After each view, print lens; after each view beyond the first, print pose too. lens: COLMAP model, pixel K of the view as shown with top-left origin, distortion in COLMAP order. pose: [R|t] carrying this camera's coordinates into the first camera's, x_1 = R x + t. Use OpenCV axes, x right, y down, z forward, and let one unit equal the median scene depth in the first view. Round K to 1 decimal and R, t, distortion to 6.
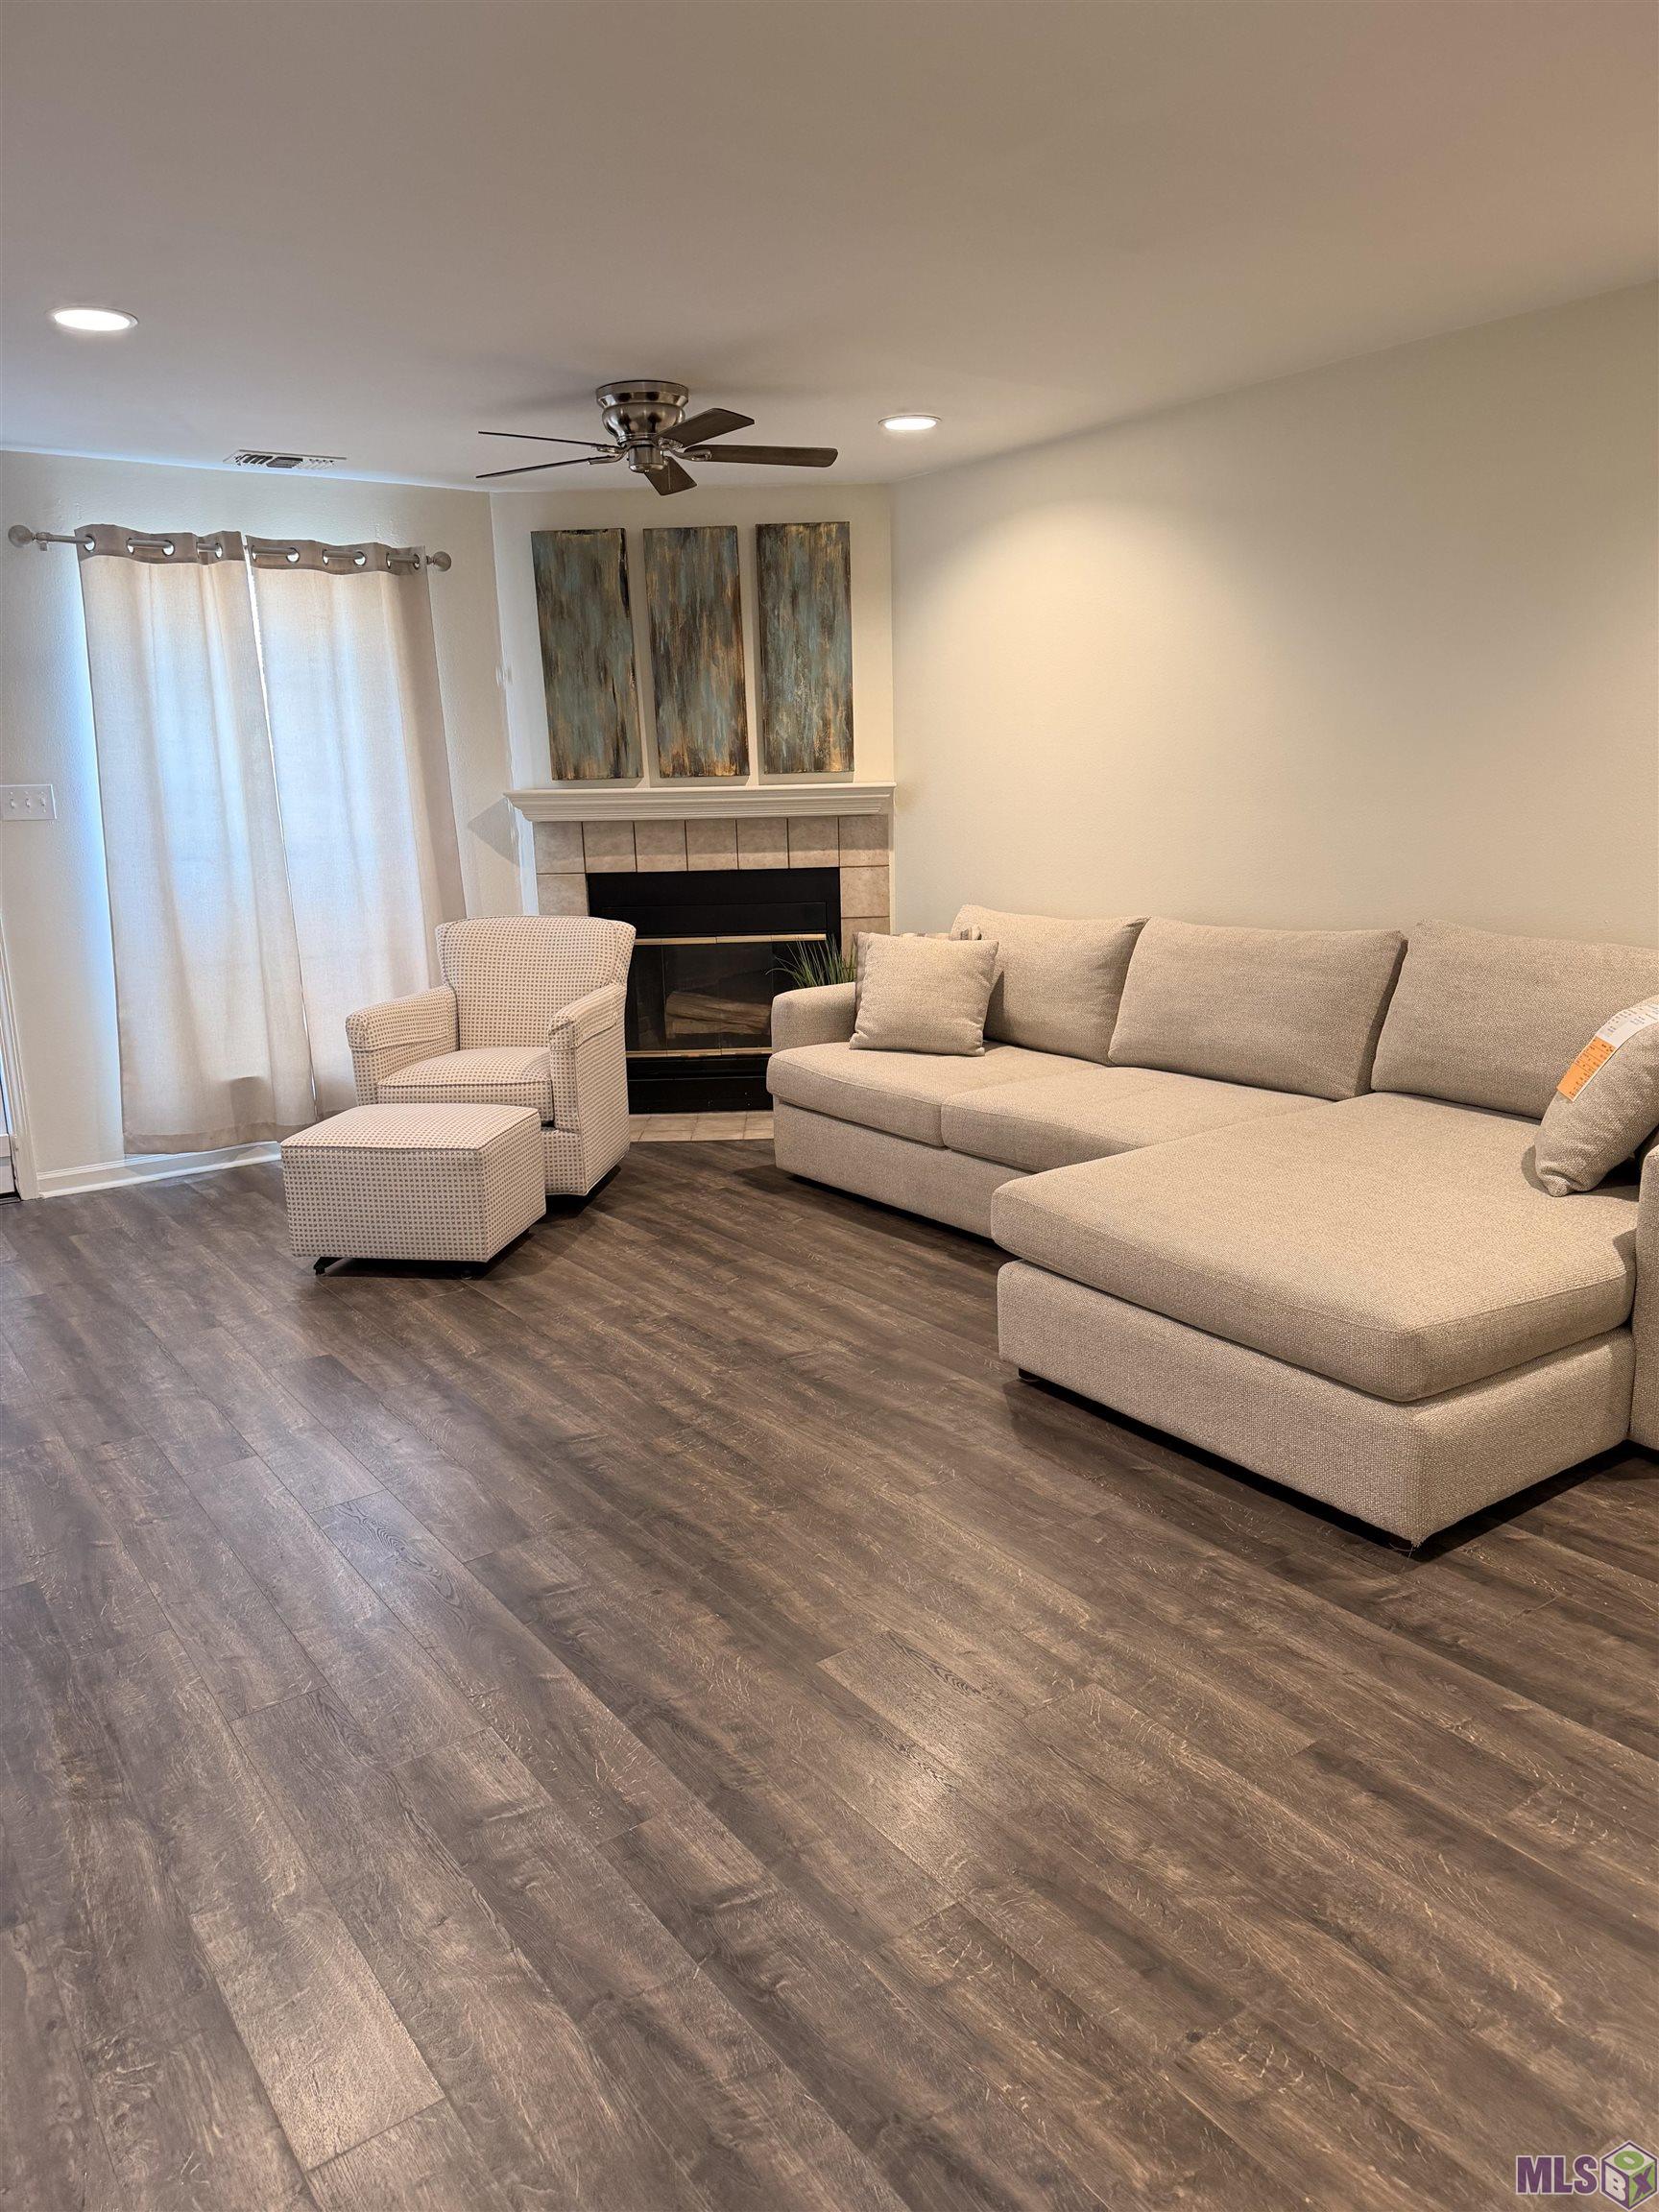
lens RADIAL K [[1550.7, 0, 829.9], [0, 1550.7, 1097.5], [0, 0, 1]] dist [0.029092, -0.006172]
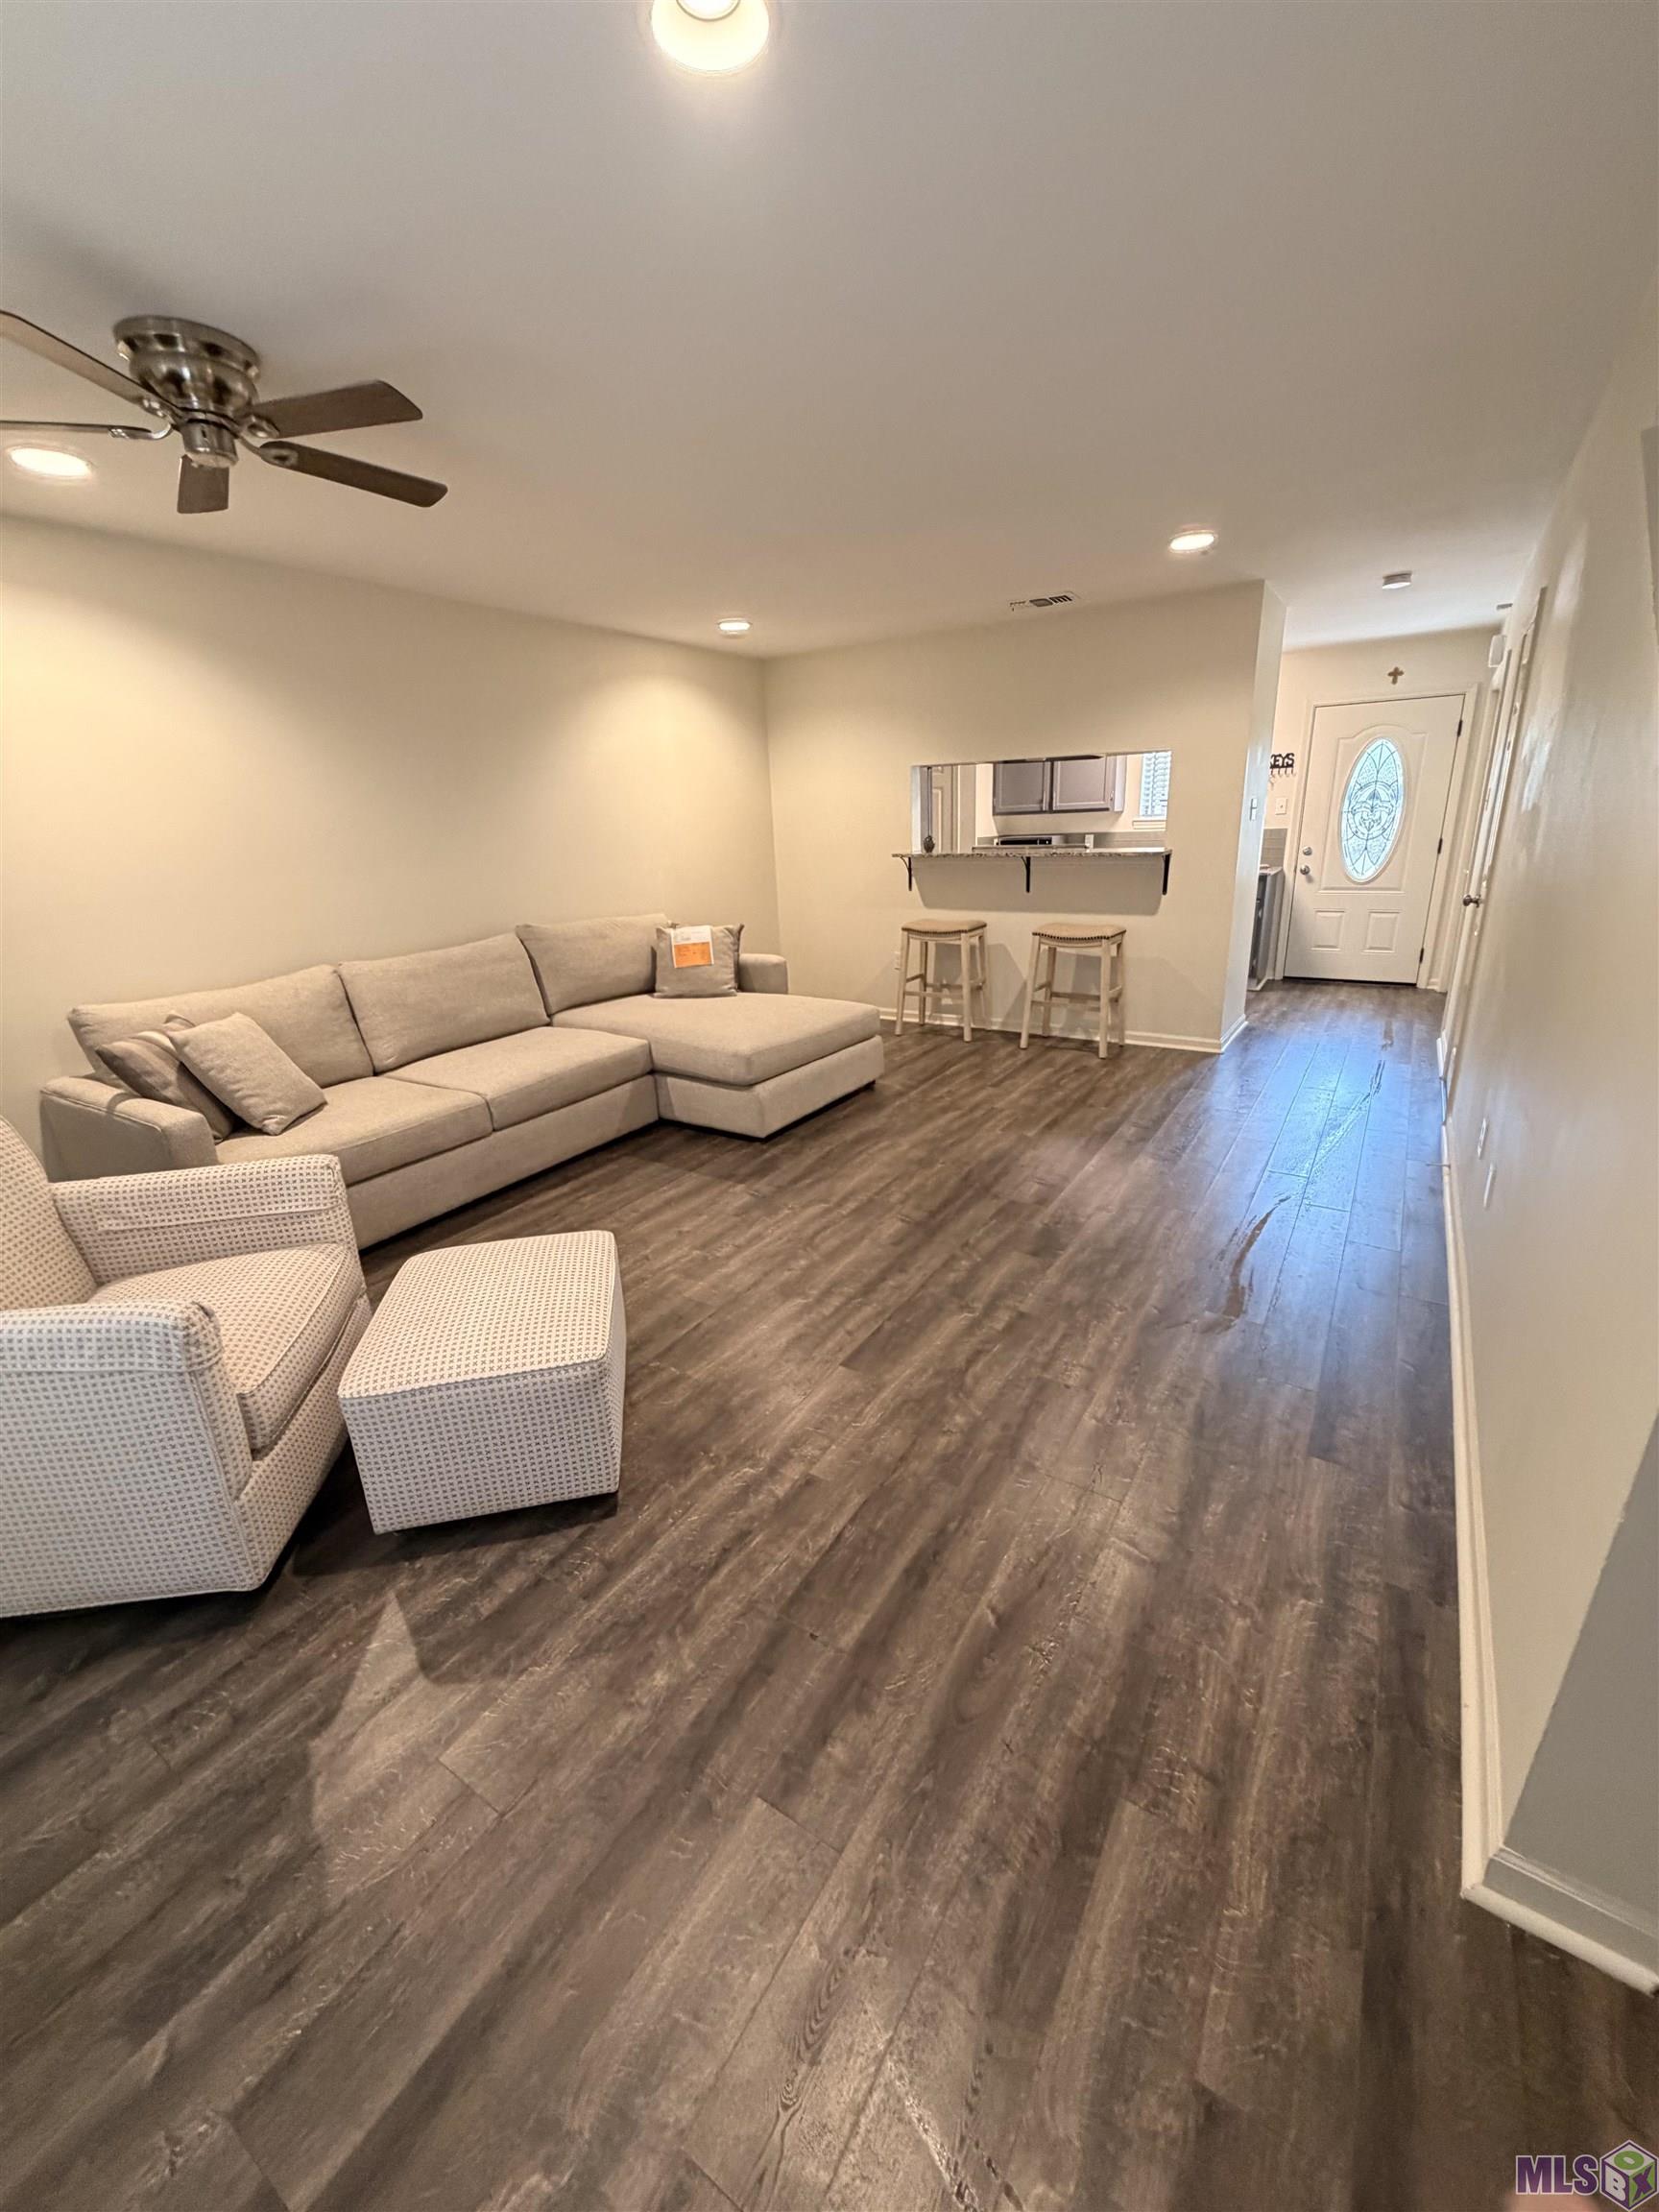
lens RADIAL K [[886.5, 0, 829.6], [0, 886.5, 1102.0], [0, 0, 1]] dist [-0.002651, -0.000119]
pose [[-0.367107, -0.256748, 0.894043, -0.773848], [0.237677, 0.903355, 0.357015, -0.213399], [-0.899301, 0.343556, -0.270605, 1.035455]]
